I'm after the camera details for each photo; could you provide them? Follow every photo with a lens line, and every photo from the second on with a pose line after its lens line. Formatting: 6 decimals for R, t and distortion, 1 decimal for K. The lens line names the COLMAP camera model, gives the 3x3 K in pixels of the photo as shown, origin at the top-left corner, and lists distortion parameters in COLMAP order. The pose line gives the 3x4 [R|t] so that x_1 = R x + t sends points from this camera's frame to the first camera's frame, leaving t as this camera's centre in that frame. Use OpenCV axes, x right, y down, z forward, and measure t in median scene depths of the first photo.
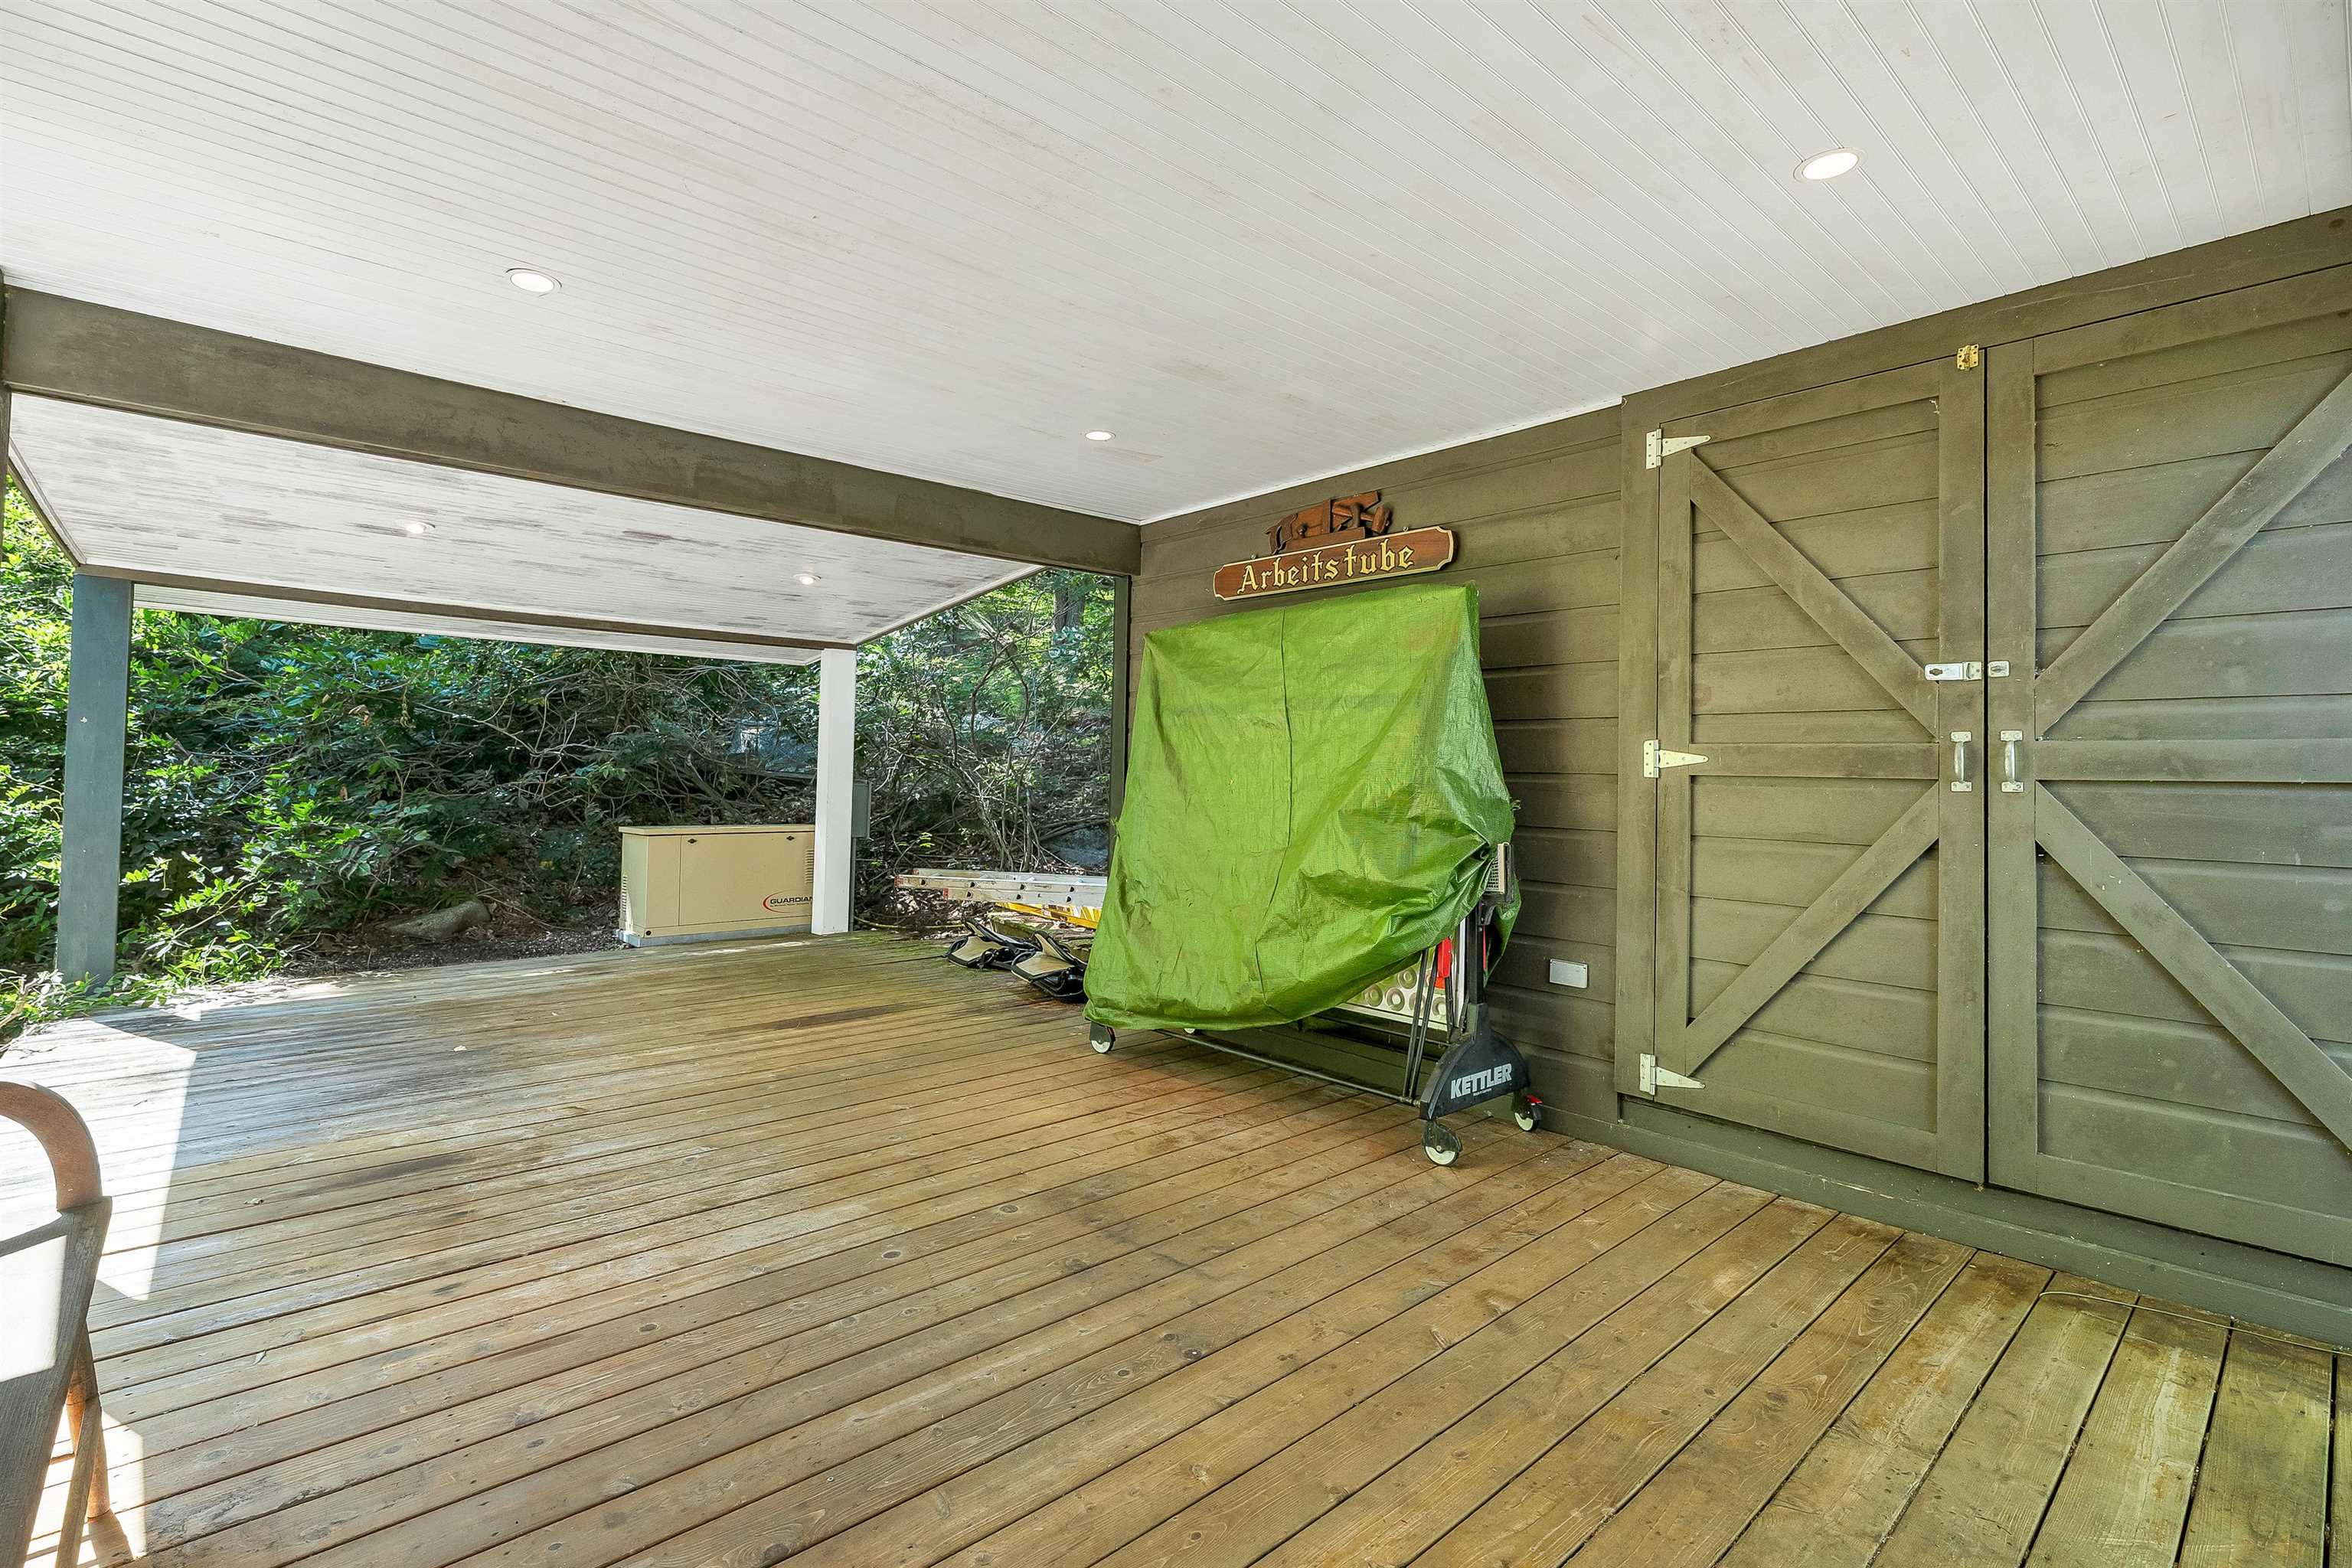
lens RADIAL K [[1046.8, 0, 1184.7], [0, 1046.8, 746.3], [0, 0, 1]] dist [0.000749, 0.000088]
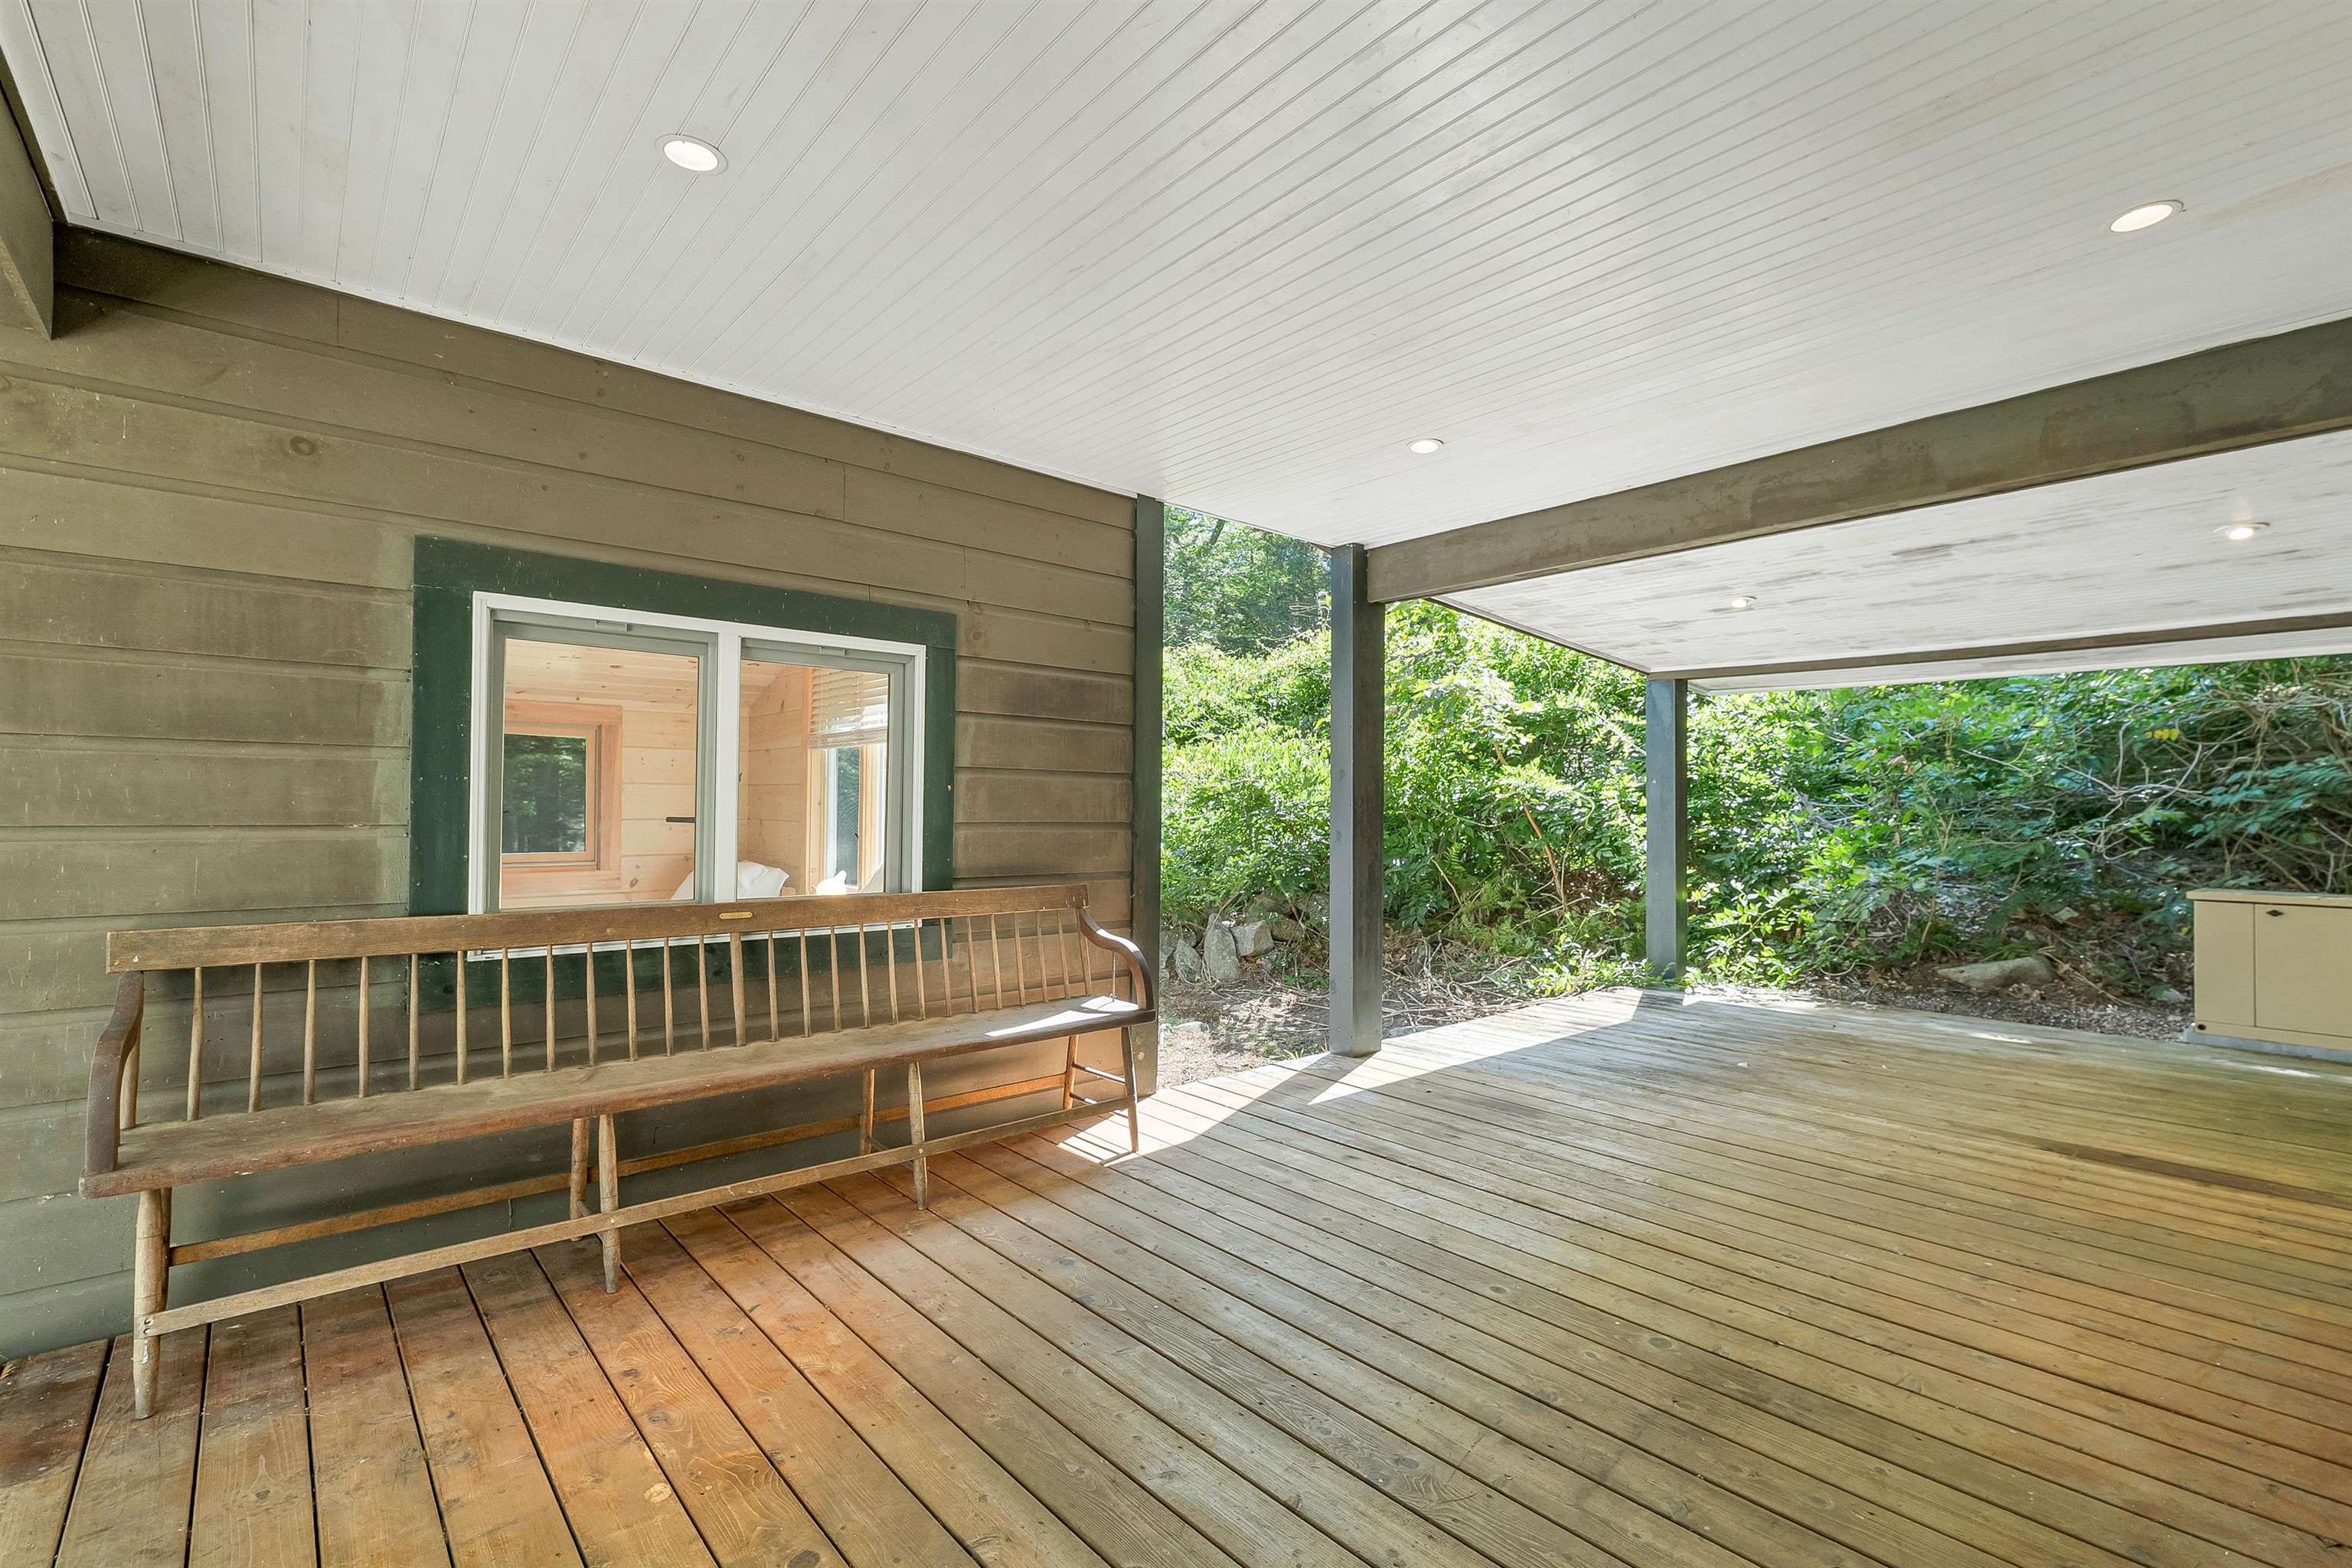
lens RADIAL K [[1031.6, 0, 1168.5], [0, 1031.6, 793.9], [0, 0, 1]] dist [-0.000629, 0.000113]
pose [[-0.012725, -0.028362, -0.999517, 0.574808], [0.022798, 0.999330, -0.028647, 0.026103], [0.999659, -0.023151, -0.012069, 0.563423]]
